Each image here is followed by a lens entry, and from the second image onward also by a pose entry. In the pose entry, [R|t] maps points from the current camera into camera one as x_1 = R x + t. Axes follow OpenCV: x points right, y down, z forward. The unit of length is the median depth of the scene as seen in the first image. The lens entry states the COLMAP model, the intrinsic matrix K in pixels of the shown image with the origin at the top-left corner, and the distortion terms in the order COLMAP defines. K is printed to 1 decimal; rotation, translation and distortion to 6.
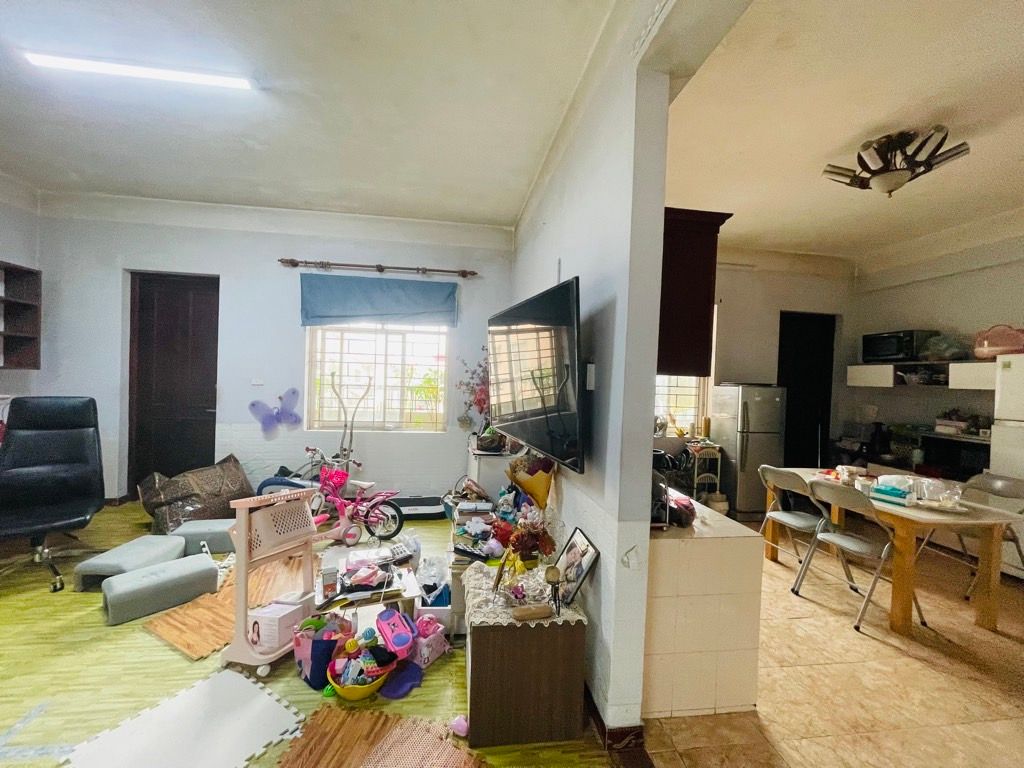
lens RADIAL K [[415.0, 0, 509.3], [0, 415.0, 379.2], [0, 0, 1]] dist [-0.002928, 0.000386]
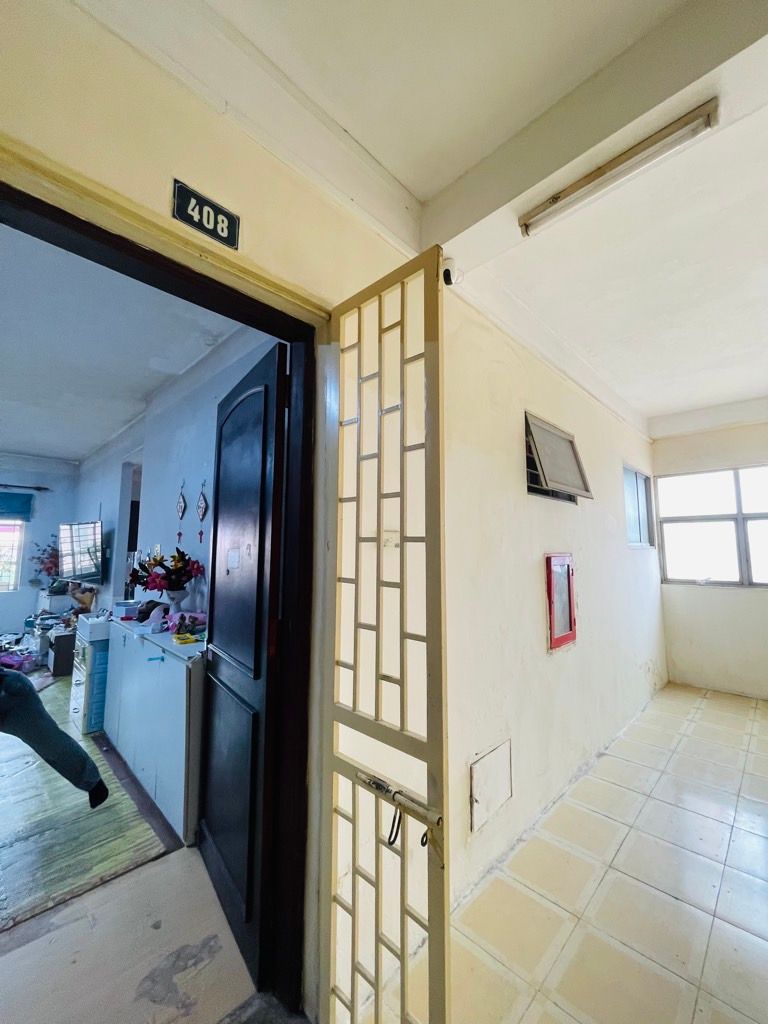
lens RADIAL K [[415.0, 0, 384.6], [0, 415.0, 506.4], [0, 0, 1]] dist [-0.002928, 0.000386]
pose [[0.794294, 0.030873, 0.606749, -0.015750], [0.026618, 0.995981, -0.085522, -0.013685], [-0.606951, 0.084080, 0.790279, -1.042448]]
